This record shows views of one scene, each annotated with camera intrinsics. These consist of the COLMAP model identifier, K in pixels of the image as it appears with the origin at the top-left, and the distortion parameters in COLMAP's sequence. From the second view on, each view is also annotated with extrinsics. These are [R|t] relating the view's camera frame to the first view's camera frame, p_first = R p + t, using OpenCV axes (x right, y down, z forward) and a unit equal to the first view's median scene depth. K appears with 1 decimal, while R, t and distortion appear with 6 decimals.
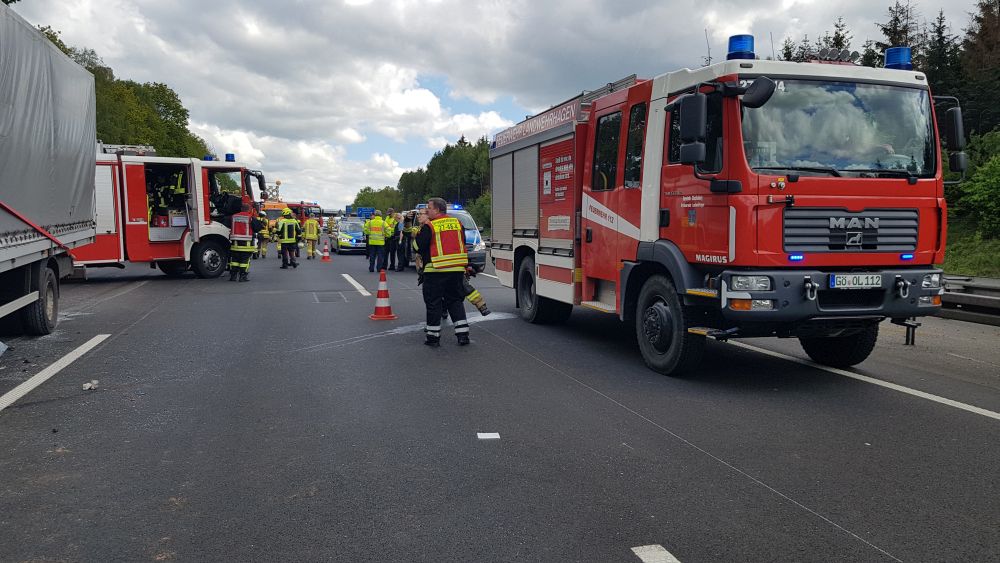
lens RADIAL K [[747.2, 0, 511.2], [0, 747.2, 294.7], [0, 0, 1]] dist [0.027771, -0.061956]
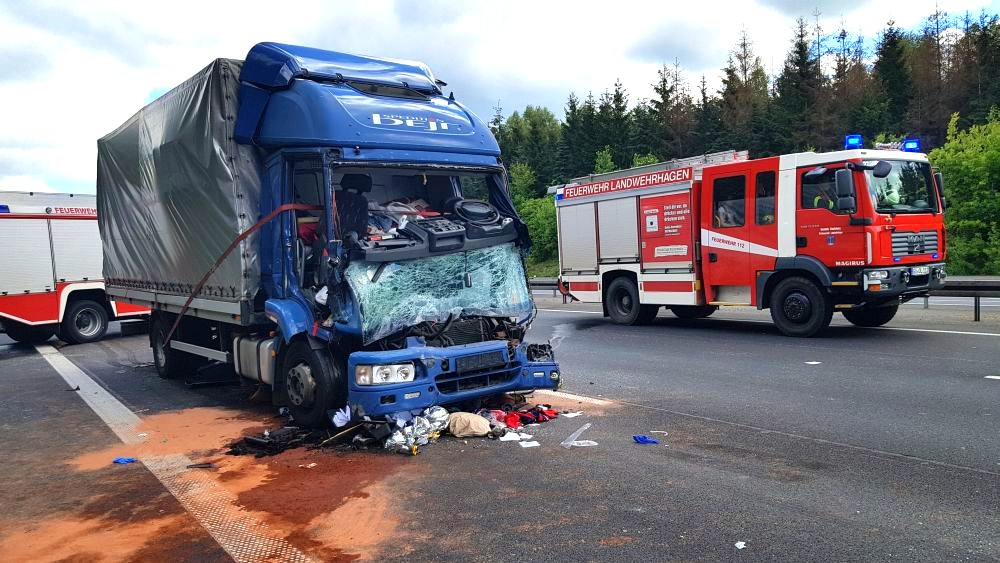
lens RADIAL K [[747.2, 0, 502.6], [0, 747.2, 308.7], [0, 0, 1]] dist [0.027771, -0.061956]
pose [[0.944791, -0.071579, 0.319761, -0.770929], [0.082224, 0.996415, -0.019898, 0.018456], [-0.317191, 0.045091, 0.947289, -0.276936]]
